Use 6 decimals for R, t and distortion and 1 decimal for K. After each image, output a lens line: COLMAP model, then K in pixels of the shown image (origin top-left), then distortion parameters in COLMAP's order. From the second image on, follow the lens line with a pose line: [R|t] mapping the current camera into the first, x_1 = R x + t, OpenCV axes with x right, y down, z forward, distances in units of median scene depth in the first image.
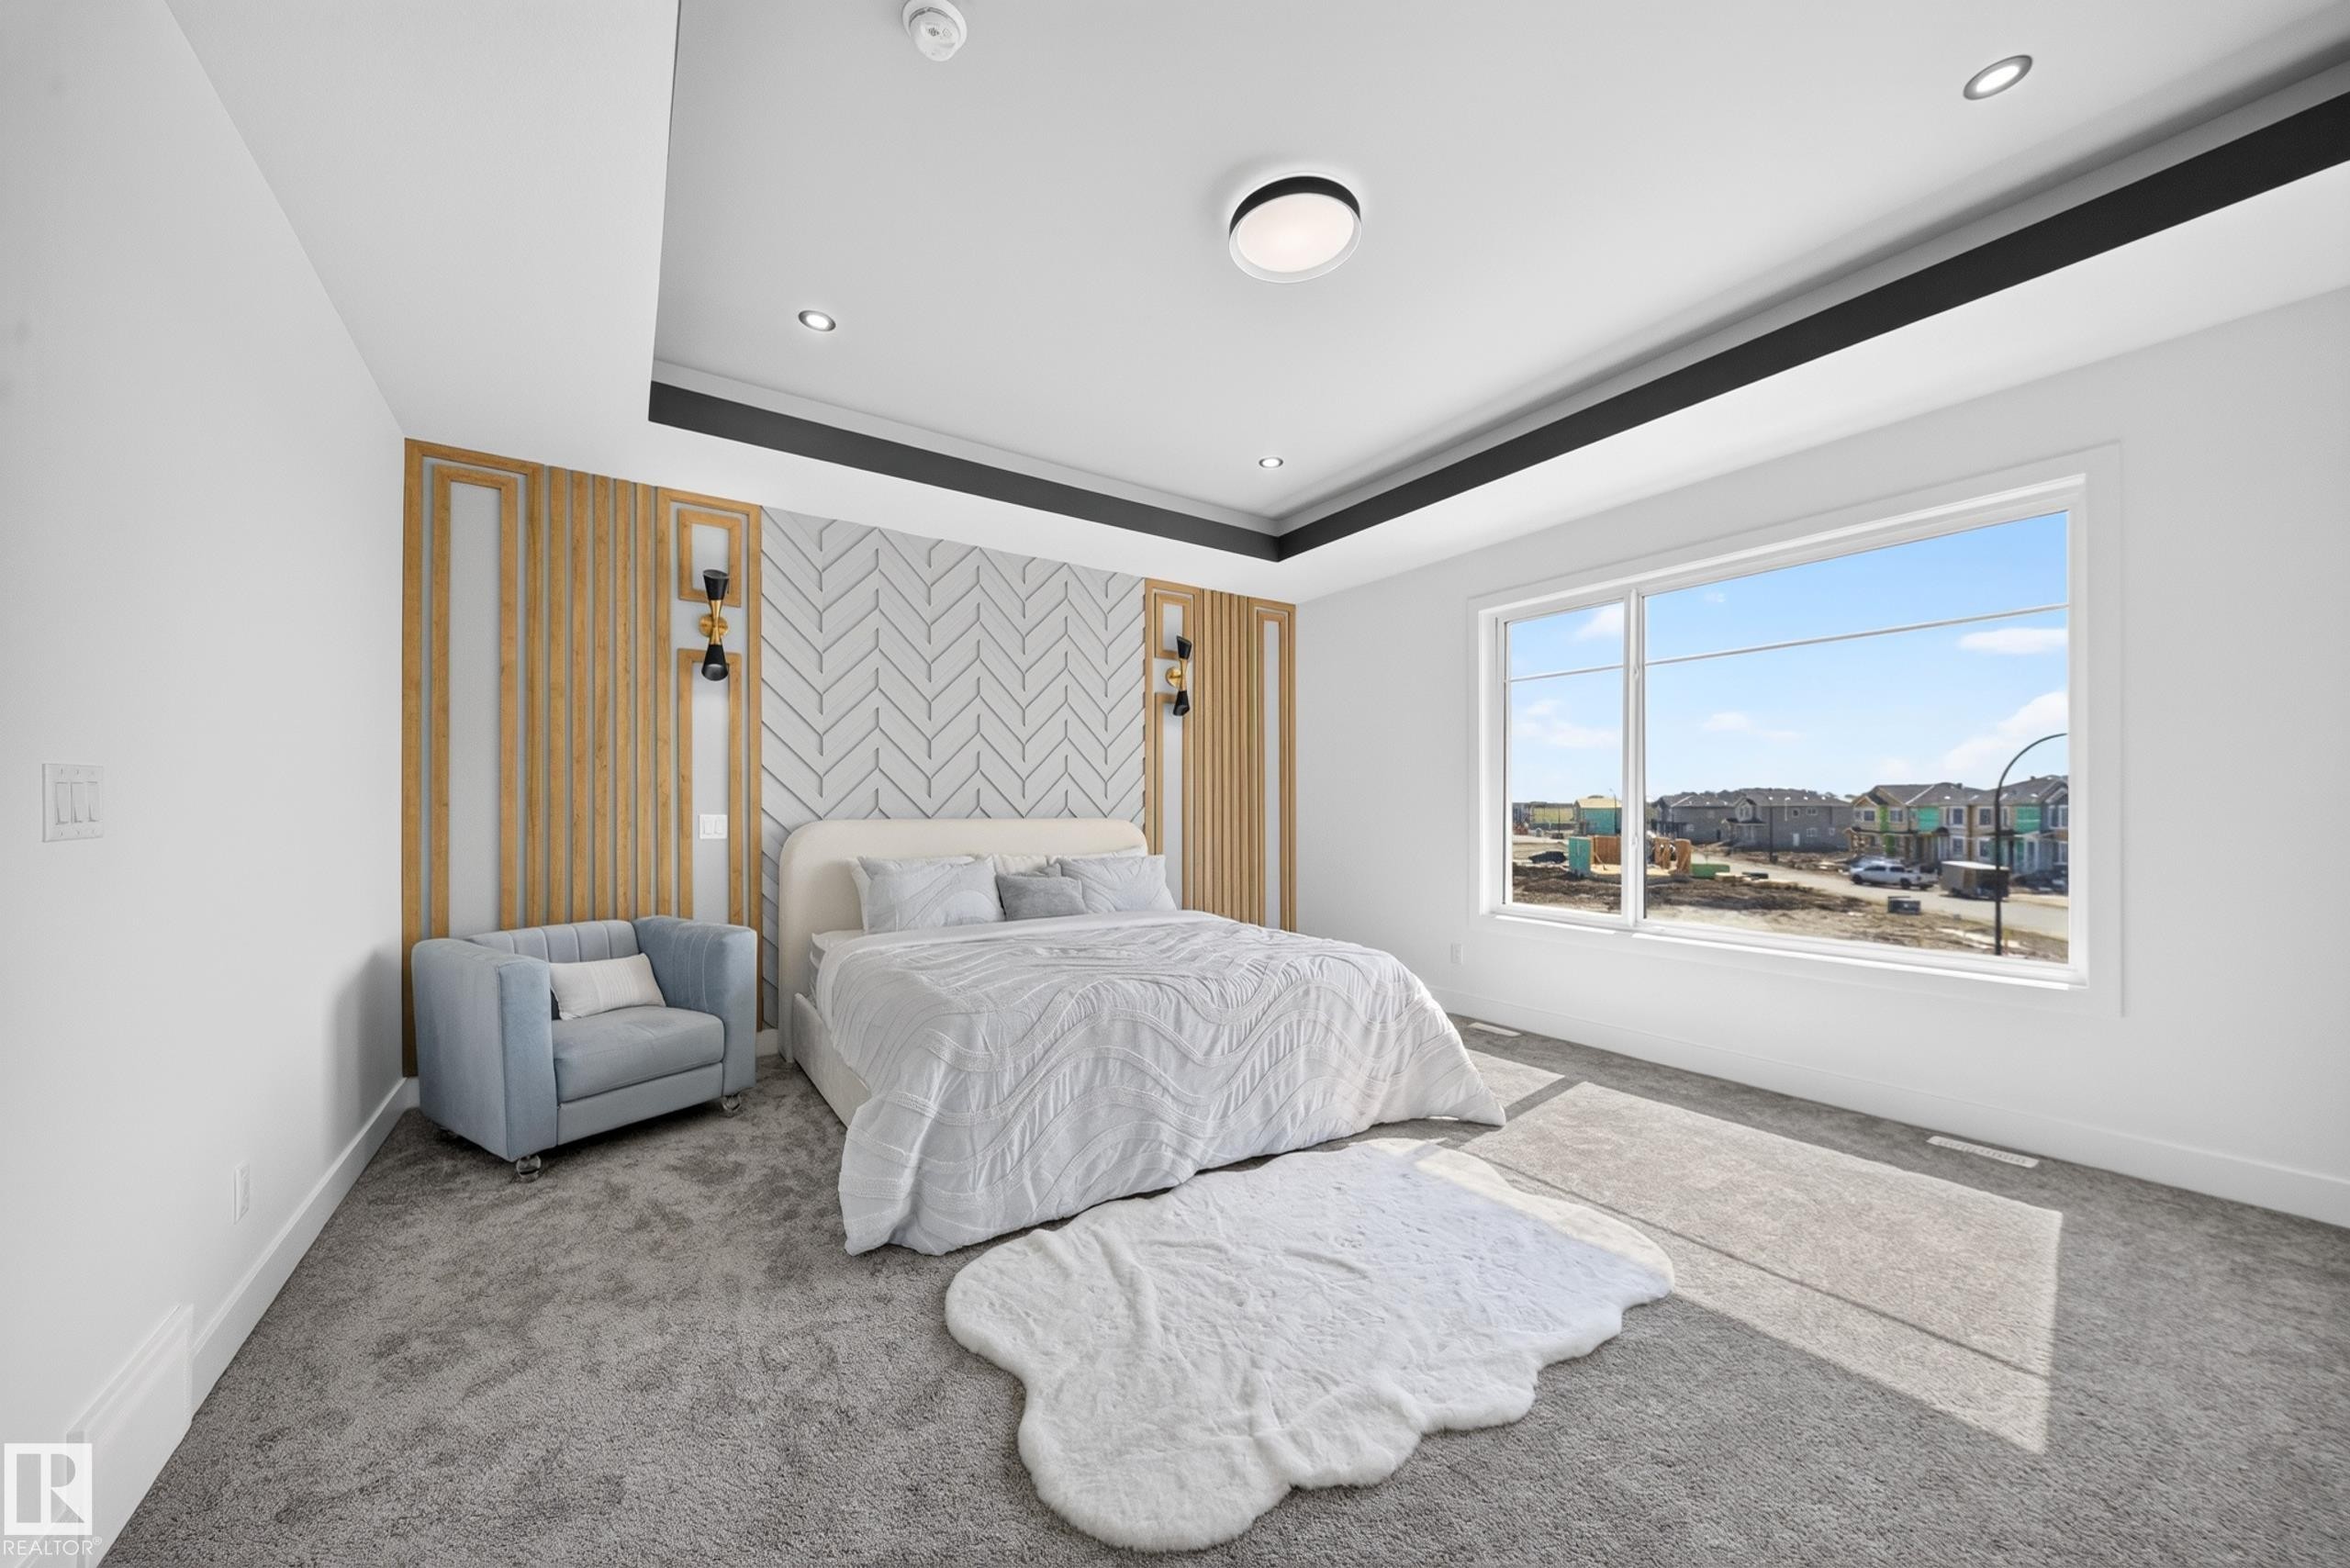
lens RADIAL K [[822.6, 0, 1175.9], [0, 822.6, 774.0], [0, 0, 1]] dist [-0.001305, -0.002005]
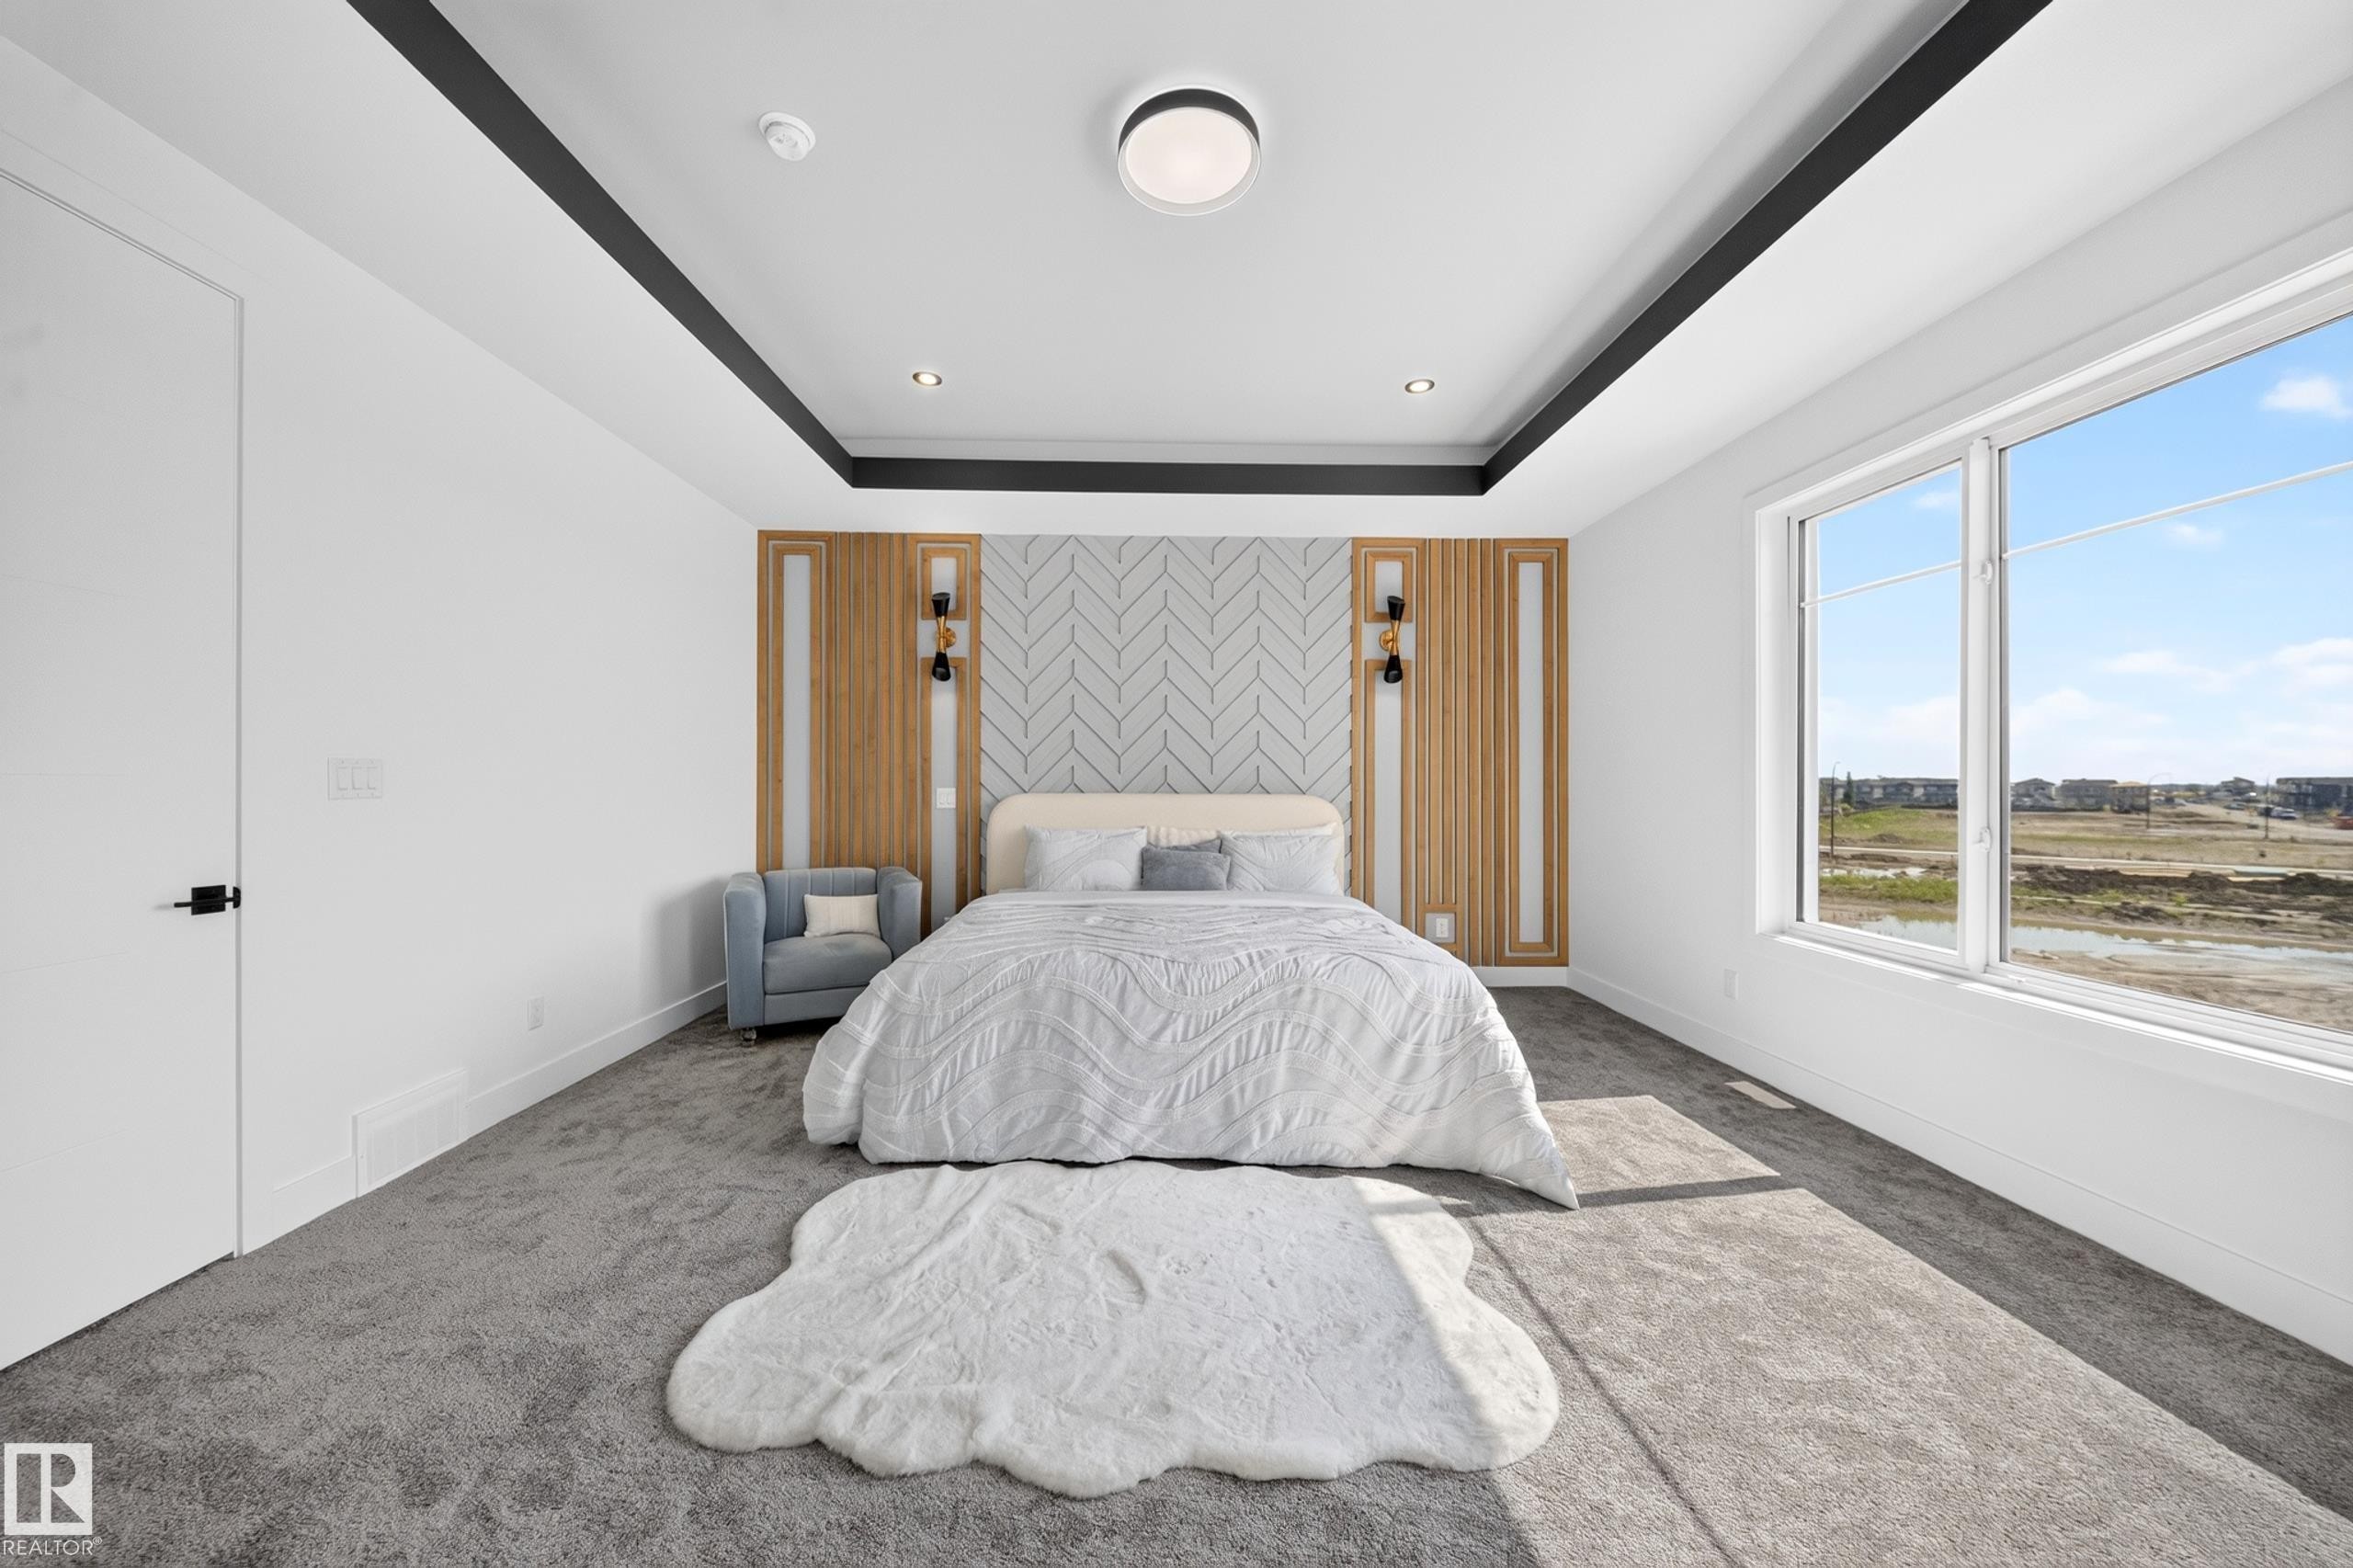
lens RADIAL K [[824.6, 0, 1174.5], [0, 824.6, 749.7], [0, 0, 1]] dist [-0.000030, -0.000118]
pose [[0.840582, -0.020072, -0.541312, 0.513658], [0.020060, 0.999781, -0.005922, 0.006264], [0.541312, -0.005881, 0.840801, 0.174506]]
